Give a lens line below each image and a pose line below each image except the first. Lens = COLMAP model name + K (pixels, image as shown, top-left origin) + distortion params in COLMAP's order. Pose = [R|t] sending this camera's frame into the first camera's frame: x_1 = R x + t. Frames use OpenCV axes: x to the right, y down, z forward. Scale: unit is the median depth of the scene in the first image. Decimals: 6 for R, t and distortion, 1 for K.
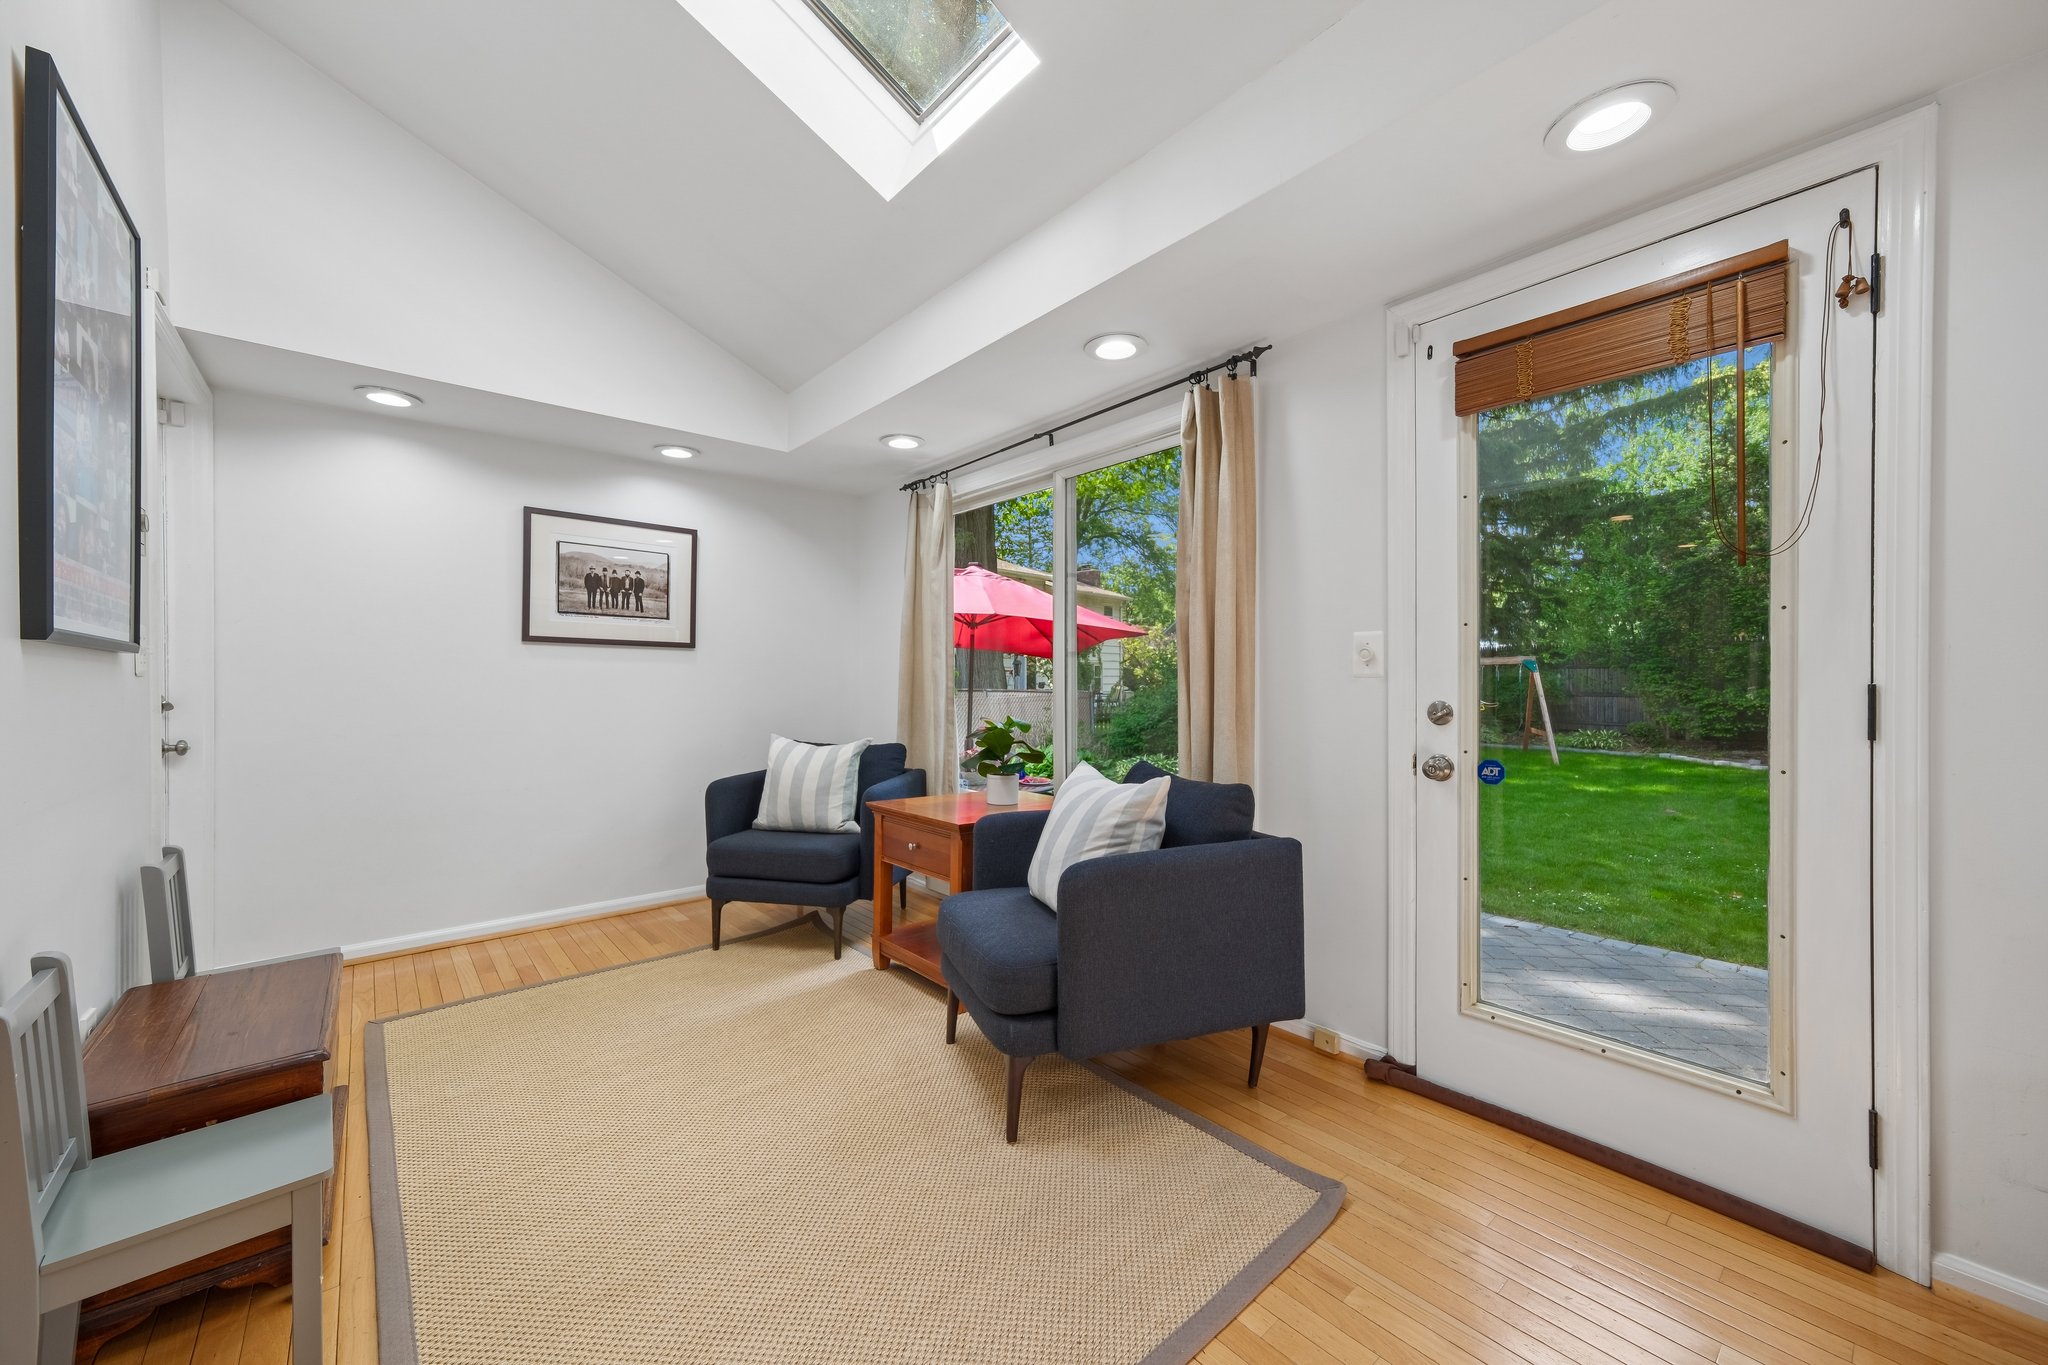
lens RADIAL K [[766.1, 0, 1017.7], [0, 766.1, 689.5], [0, 0, 1]] dist [-0.000987, -0.000090]
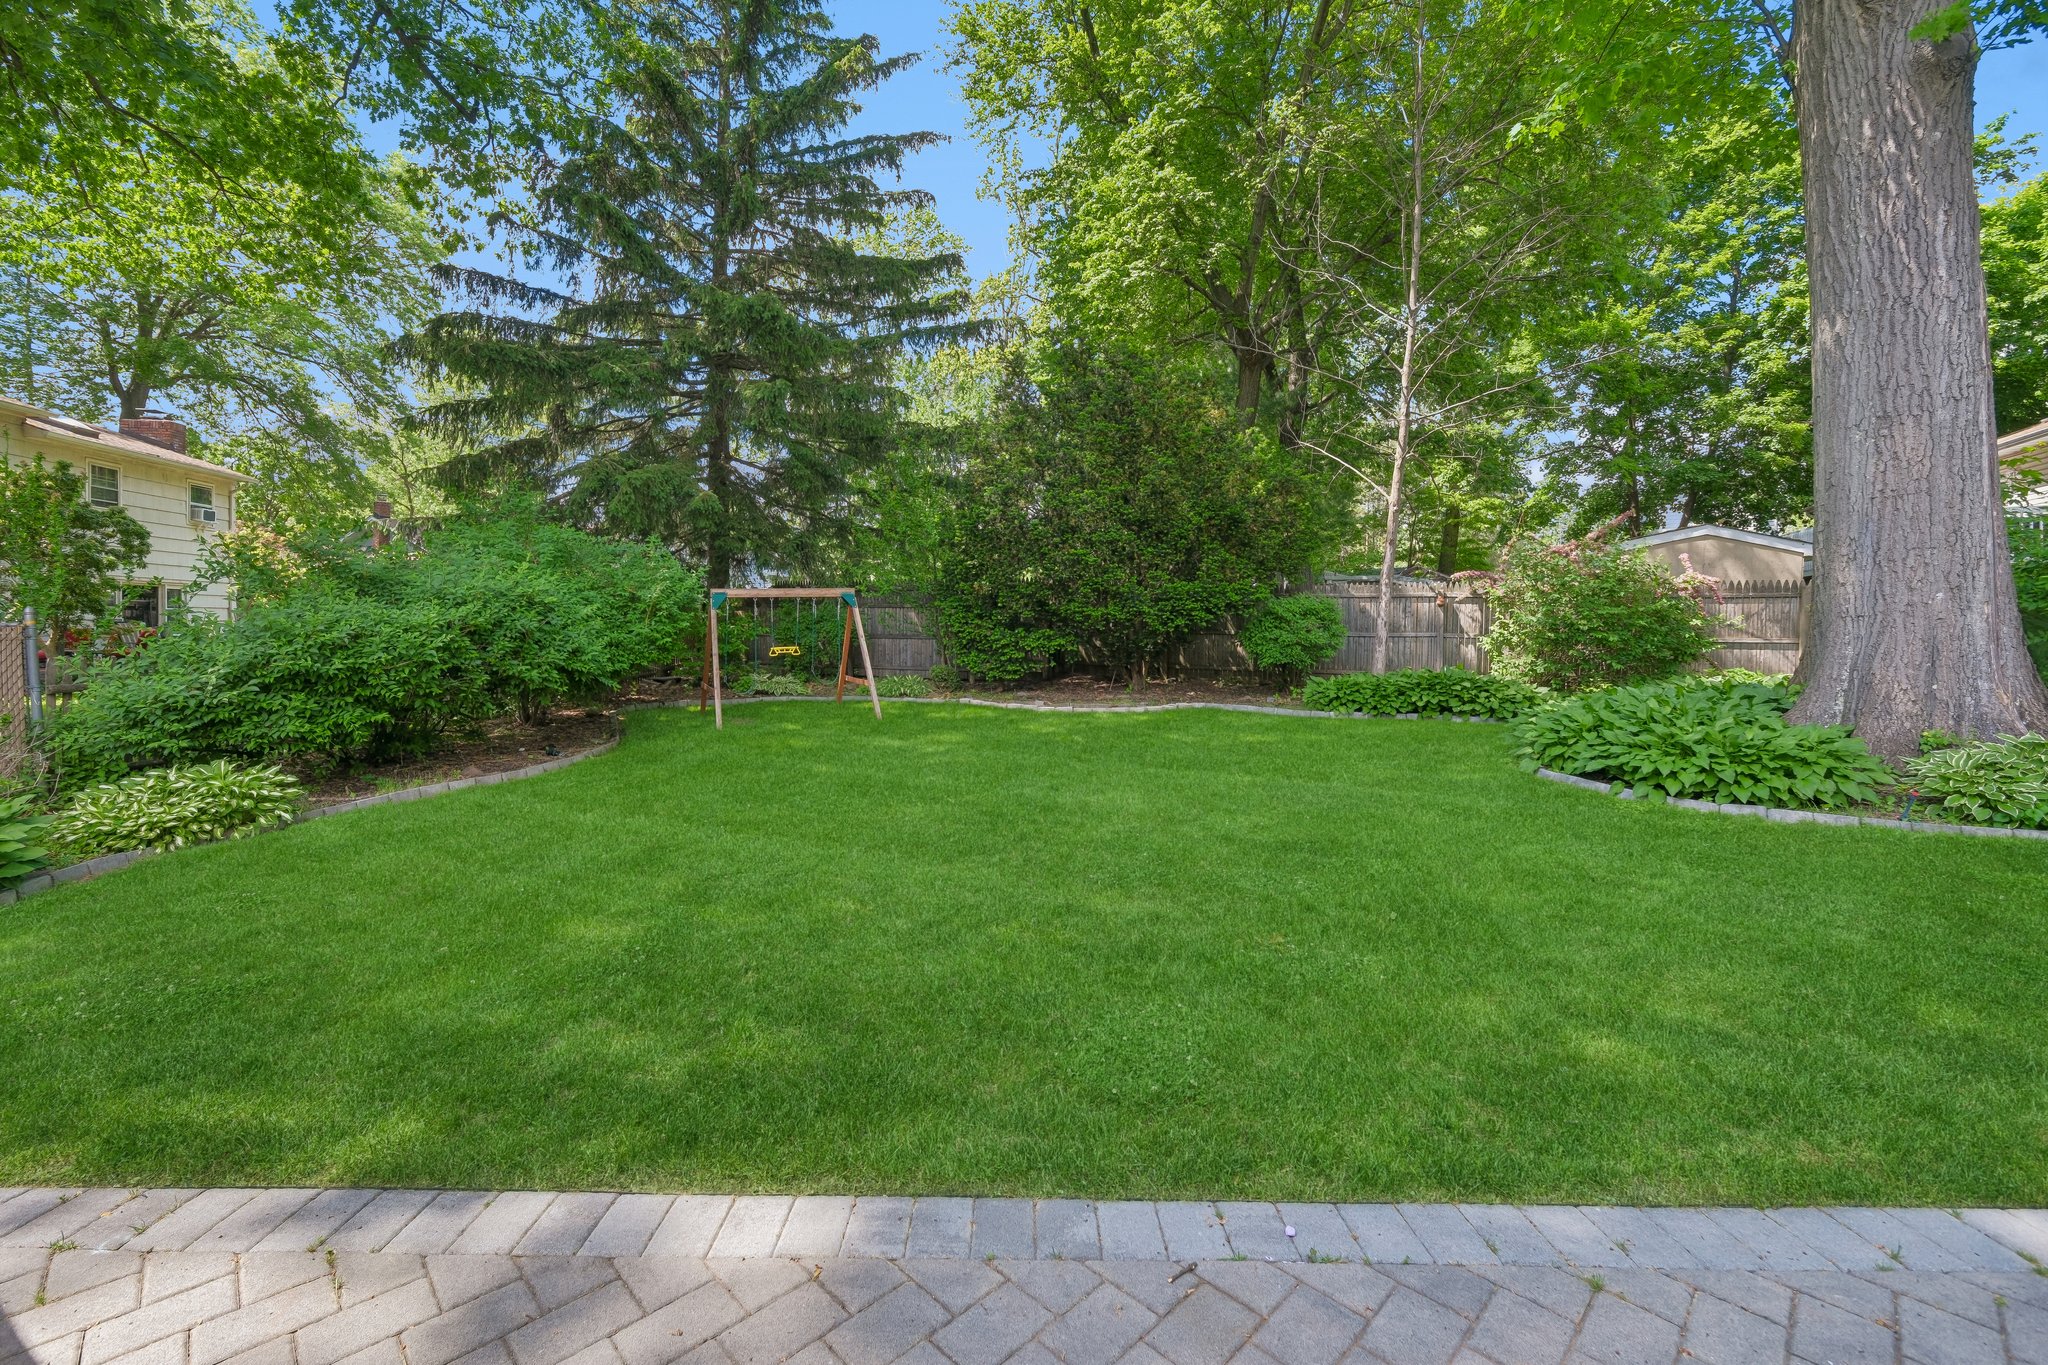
lens RADIAL K [[839.2, 0, 1030.8], [0, 839.2, 653.3], [0, 0, 1]] dist [-0.019189, -0.000045]
pose [[0.647908, -0.015298, 0.761565, 0.121623], [-0.000607, 0.999788, 0.020600, 0.007757], [-0.761718, -0.013809, 0.647761, 0.289306]]
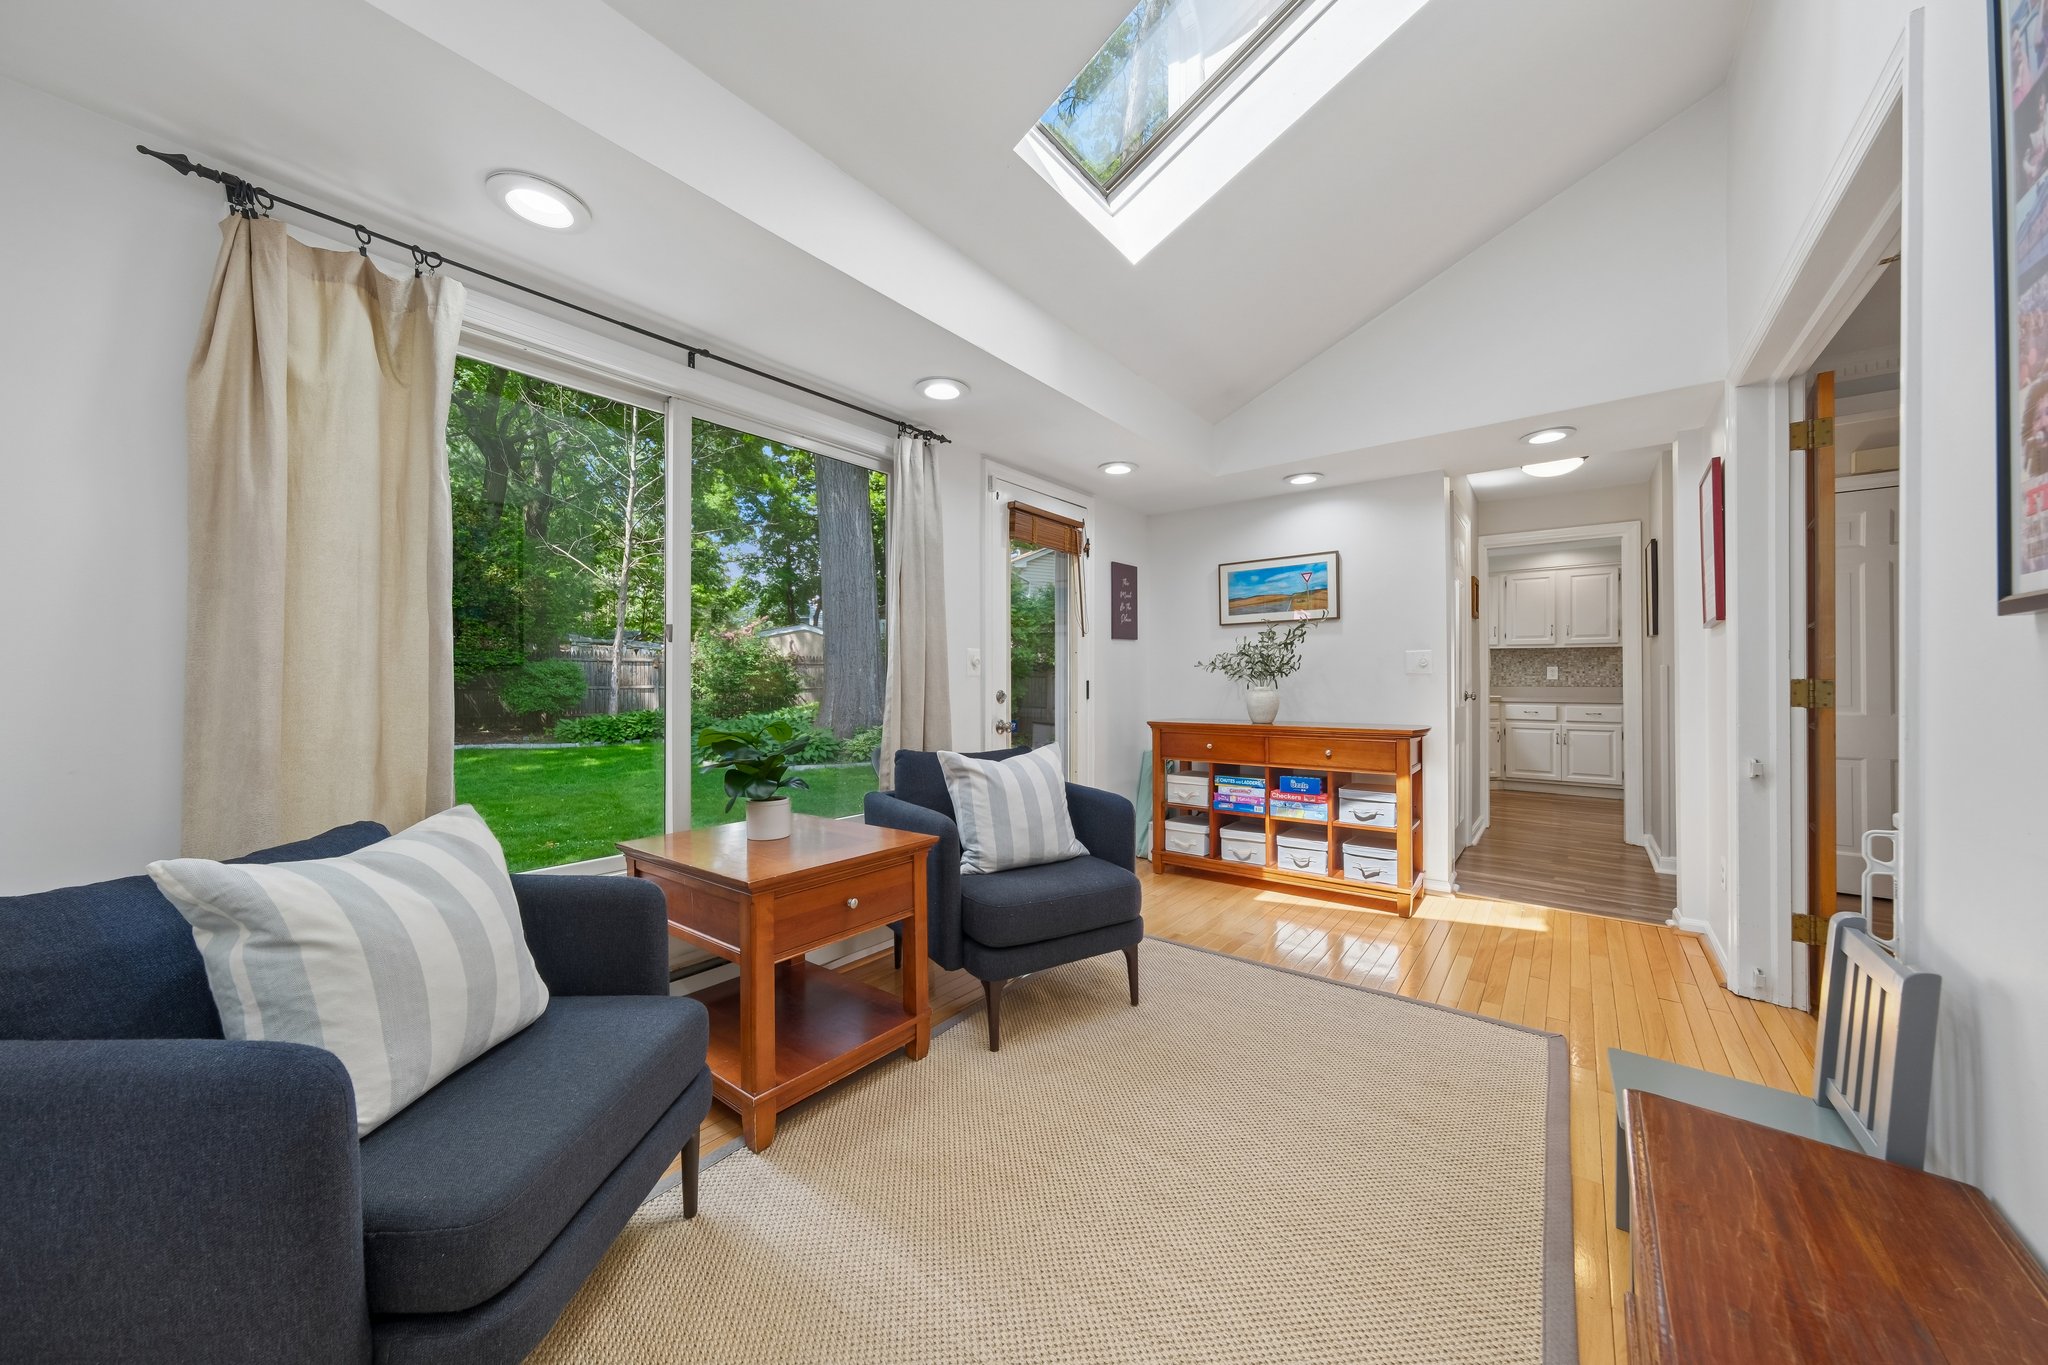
lens RADIAL K [[700.2, 0, 1011.0], [0, 700.2, 680.7], [0, 0, 1]] dist [-0.000974, 0.000031]
pose [[-0.192348, -0.000450, 0.981327, -0.153708], [0.012291, 0.999920, 0.002868, -0.001454], [-0.981250, 0.012613, -0.192328, 0.182395]]
